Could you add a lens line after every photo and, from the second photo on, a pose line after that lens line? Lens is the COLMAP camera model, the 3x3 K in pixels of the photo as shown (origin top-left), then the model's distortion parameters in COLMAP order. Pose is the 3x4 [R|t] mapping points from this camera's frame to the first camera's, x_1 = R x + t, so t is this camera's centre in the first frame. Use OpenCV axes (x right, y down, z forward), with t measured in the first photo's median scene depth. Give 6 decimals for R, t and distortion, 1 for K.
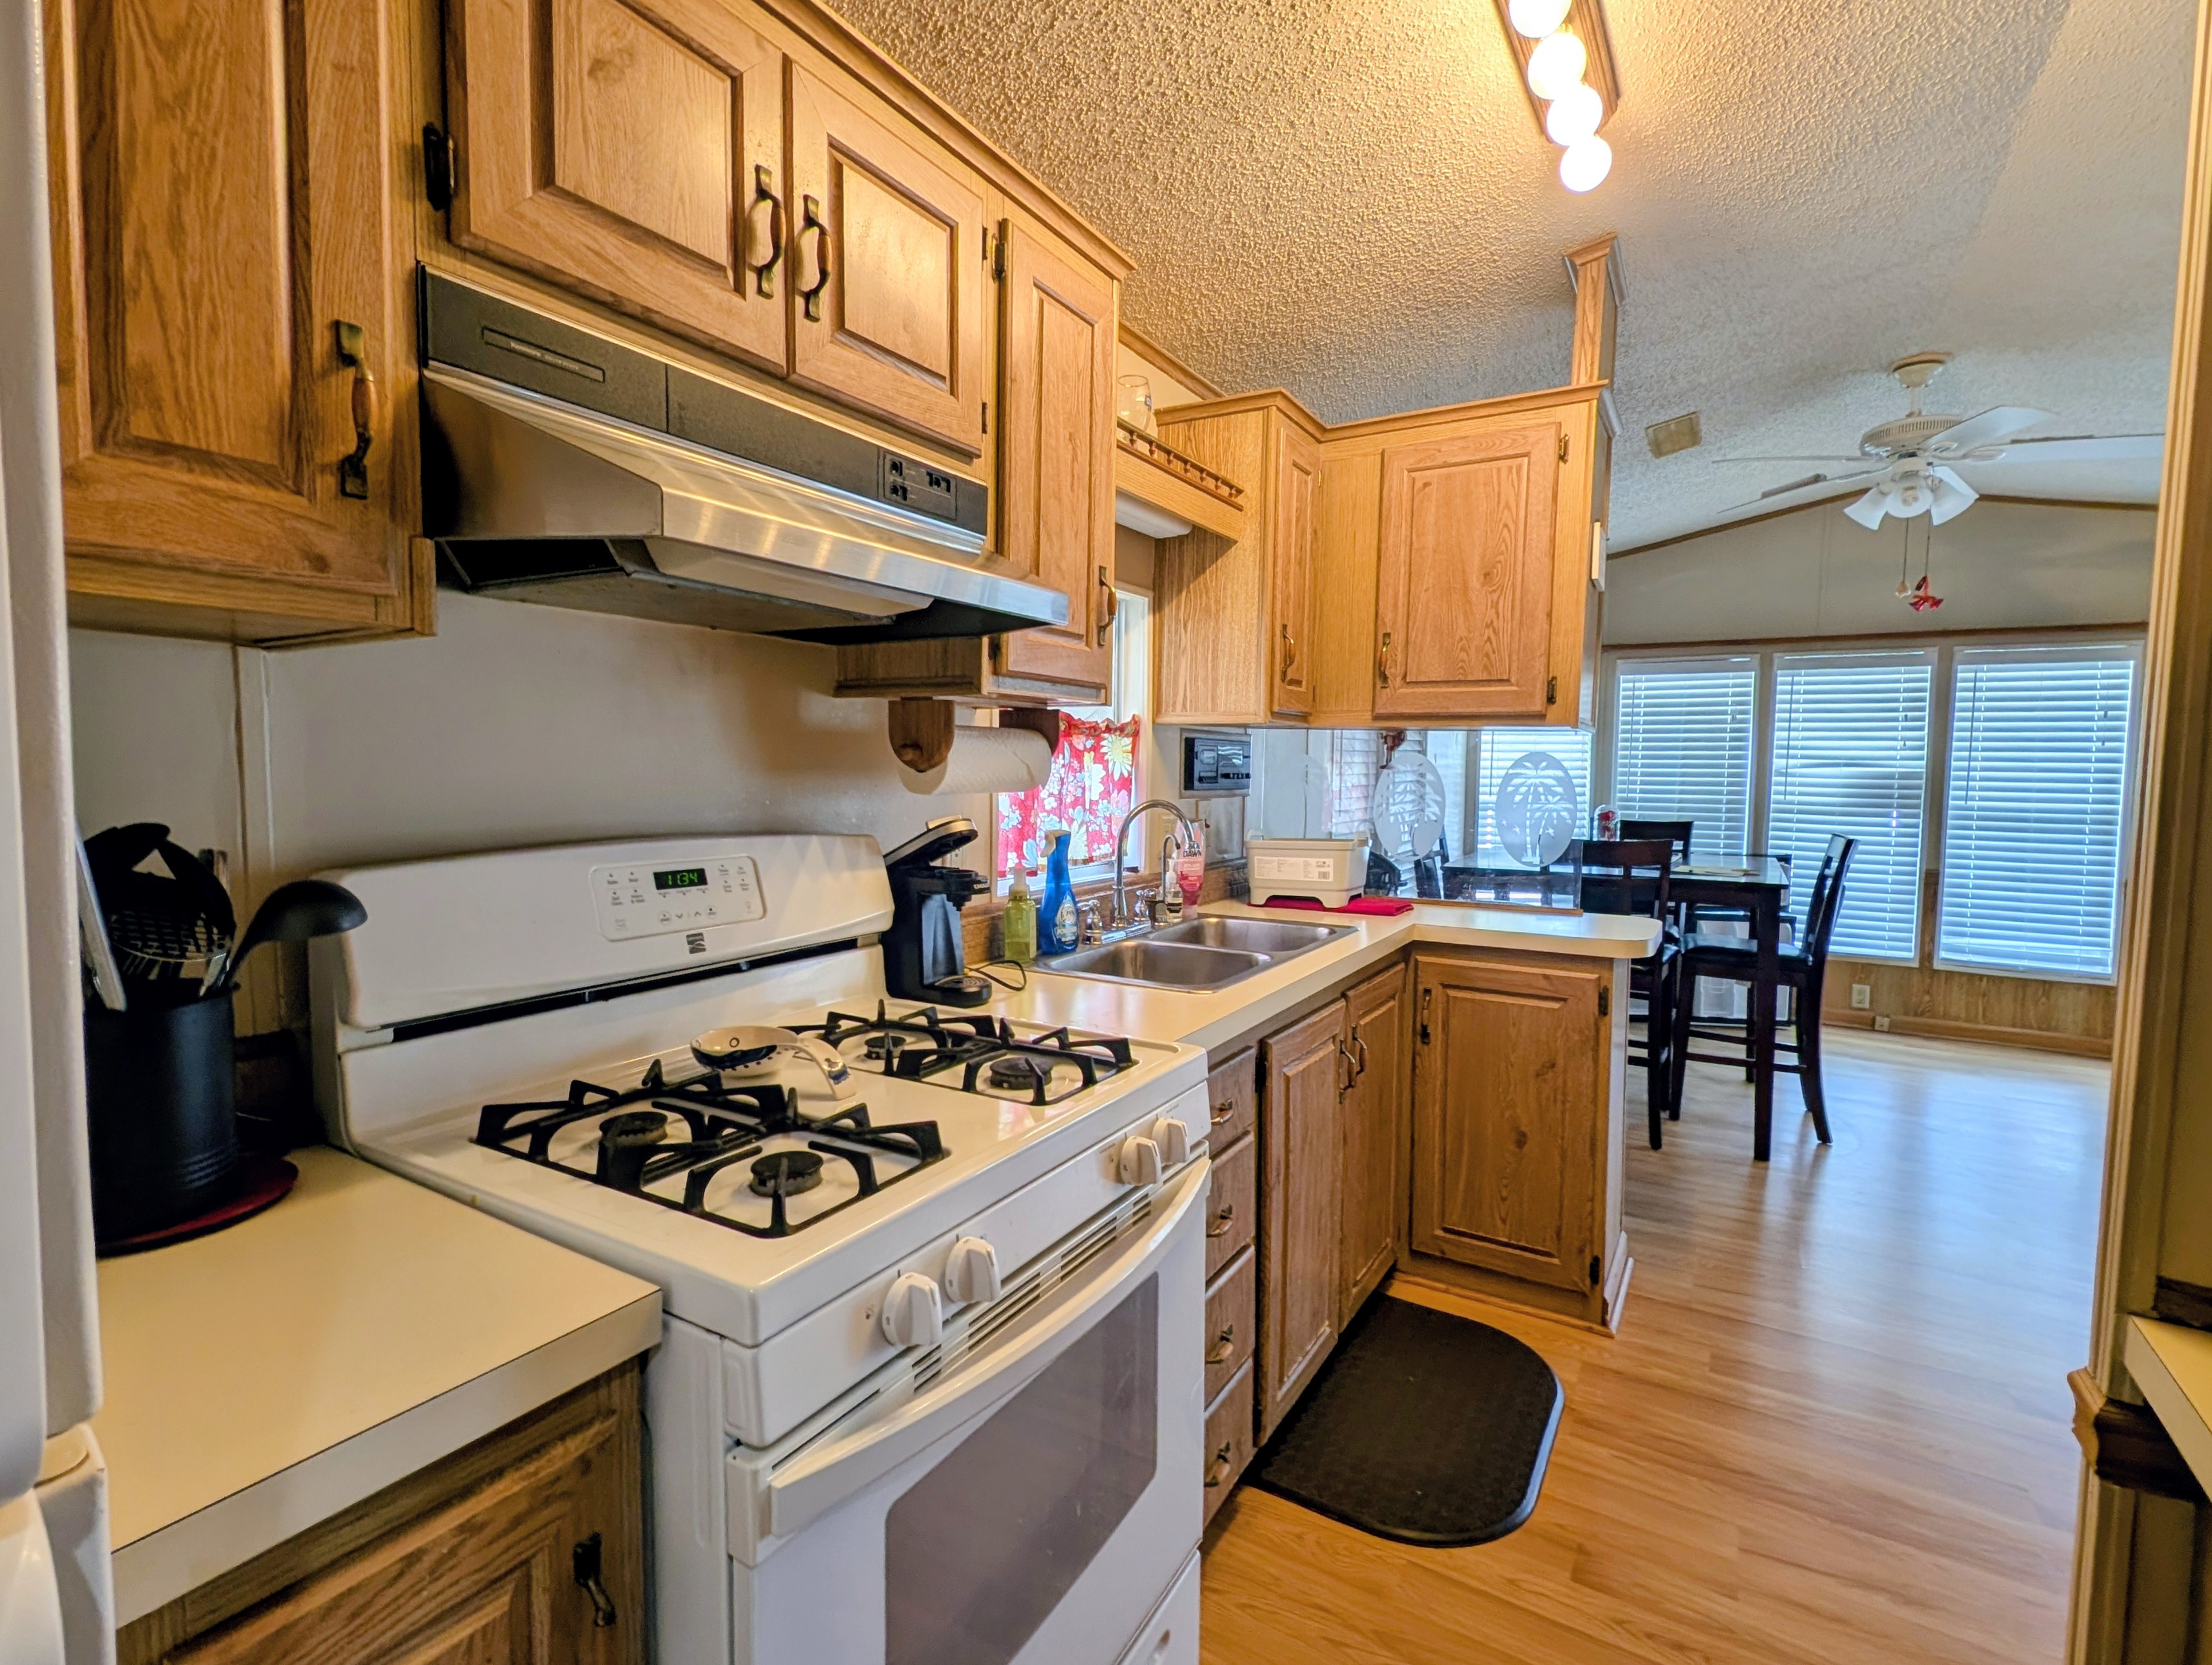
lens RADIAL K [[1035.0, 0, 1106.0], [0, 1035.0, 832.5], [0, 0, 1]] dist [0.022982, -0.021575]
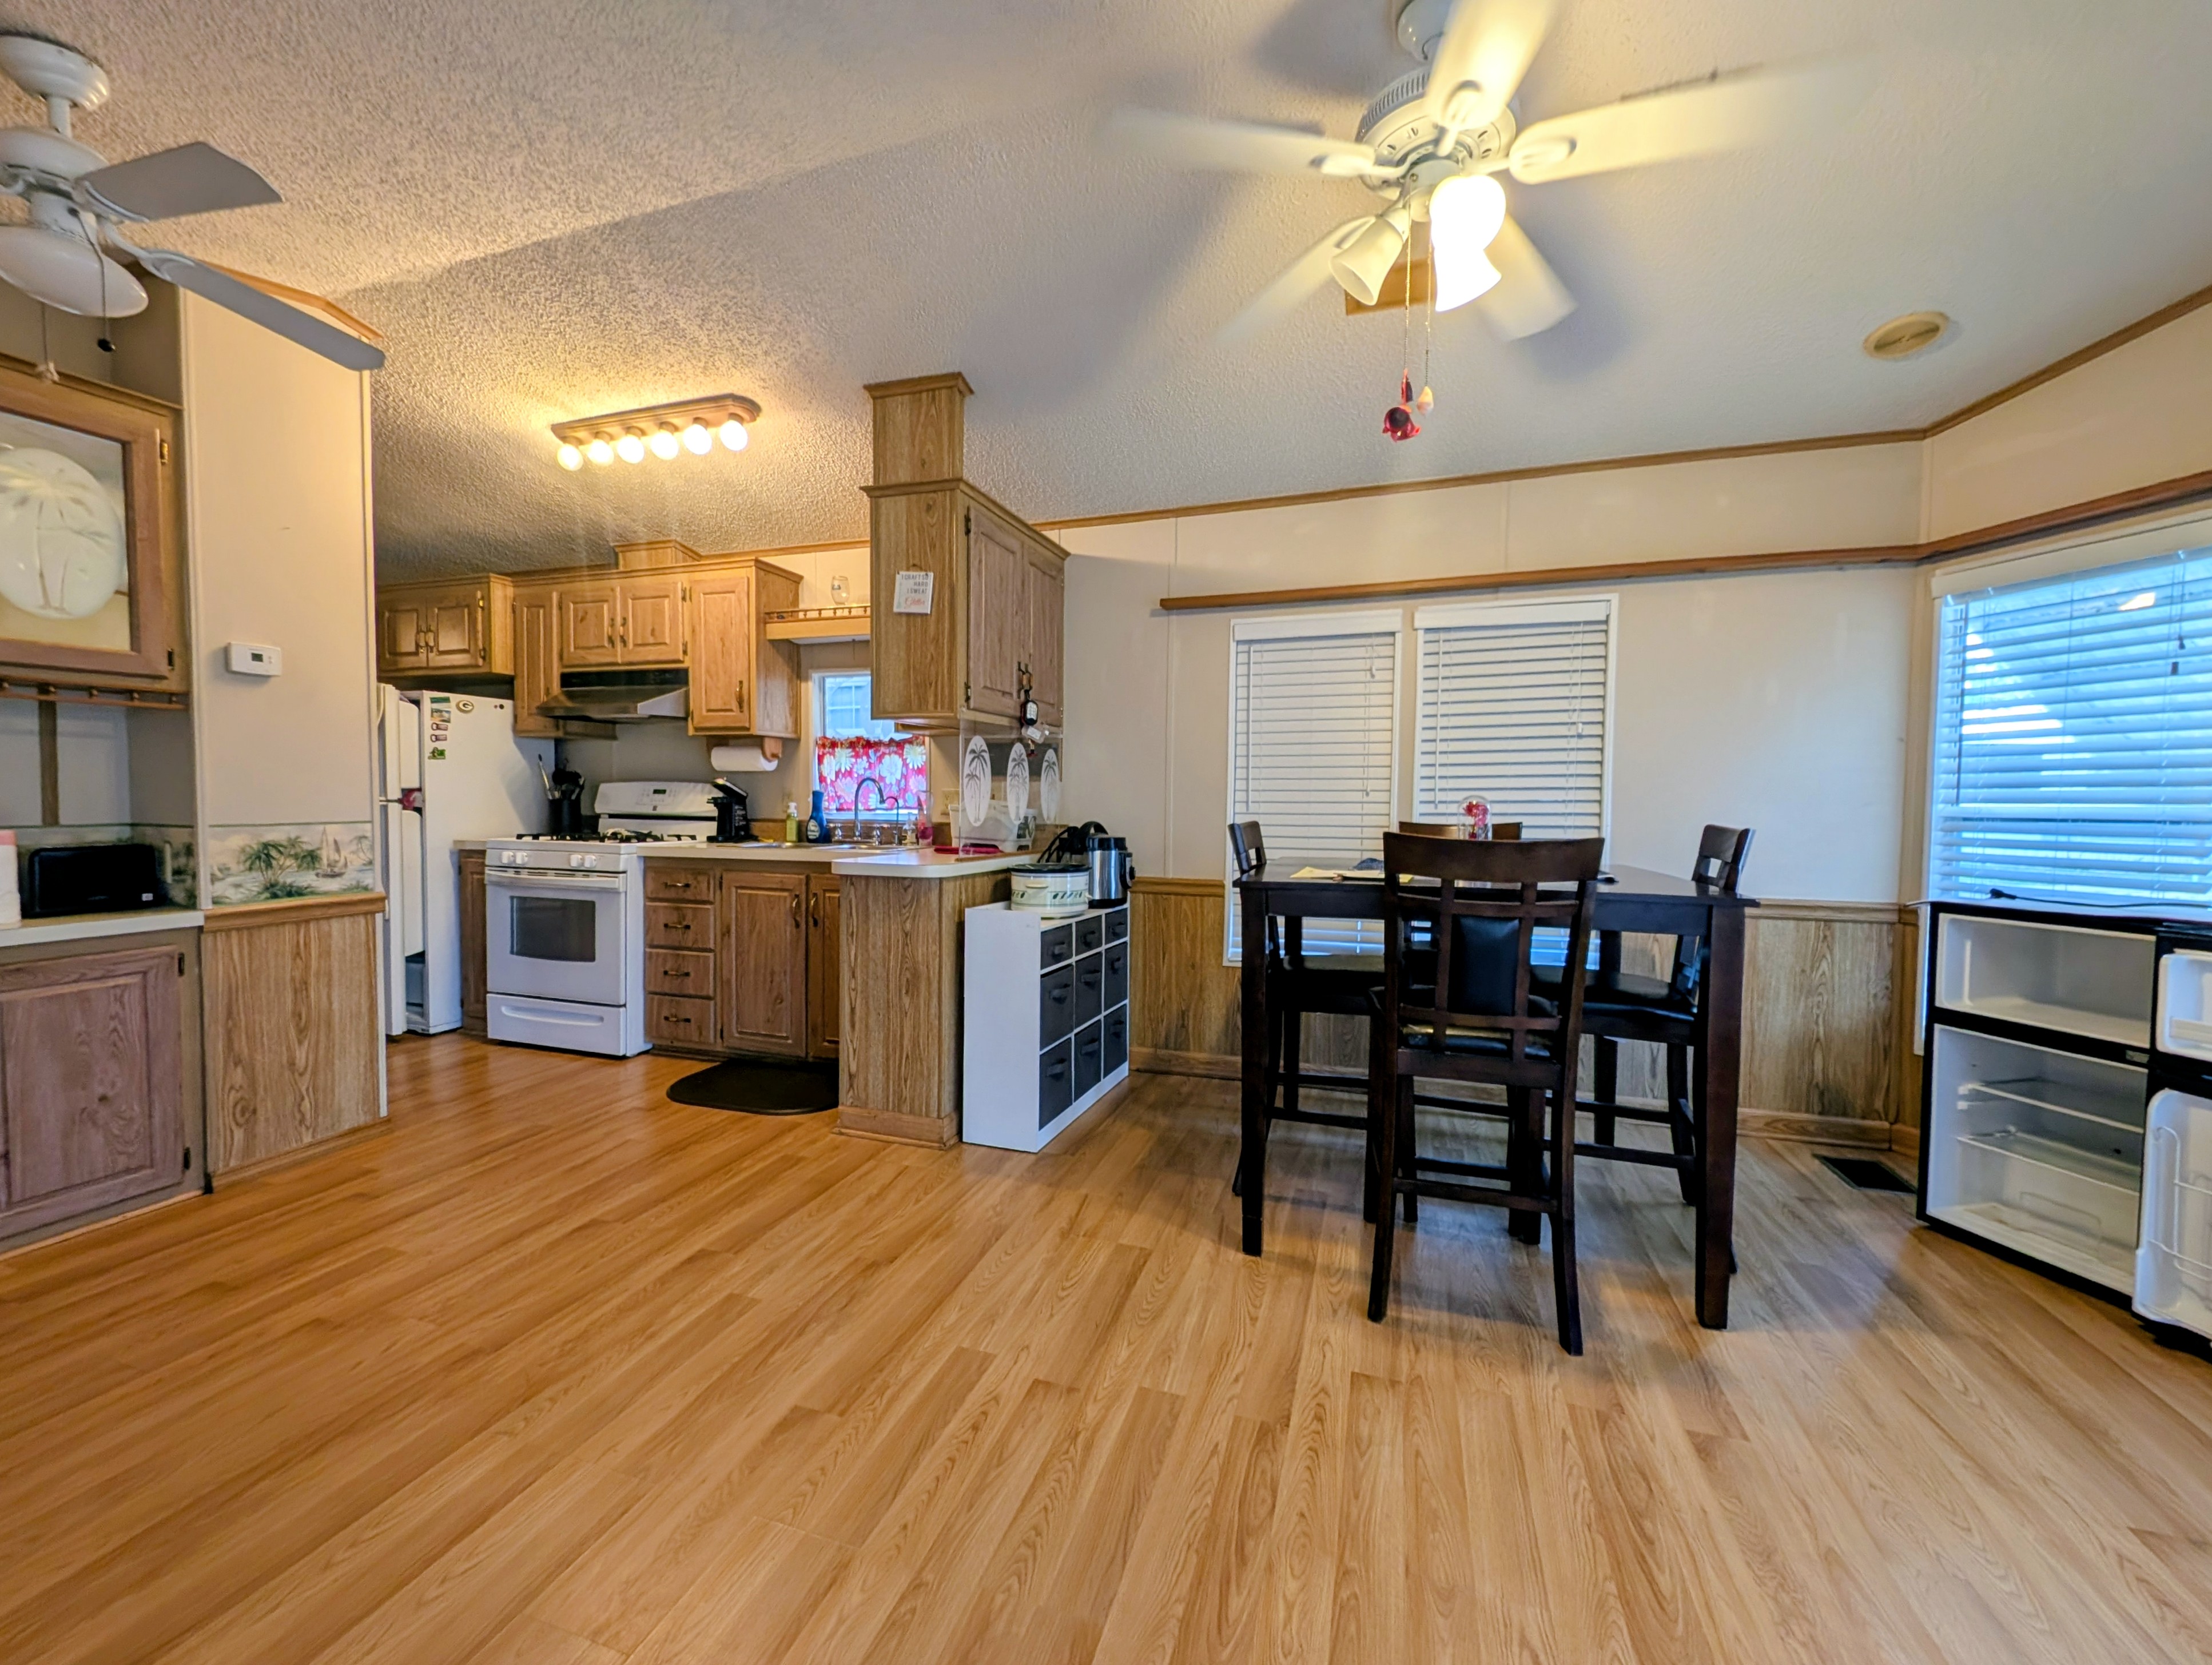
lens RADIAL K [[879.2, 0, 1106.0], [0, 879.2, 832.5], [0, 0, 1]] dist [0.020585, -0.011858]
pose [[0.224797, 0.029296, -0.973965, 0.847225], [-0.073703, 0.997196, 0.012984, 0.008901], [0.971614, 0.068865, 0.226326, 0.511903]]
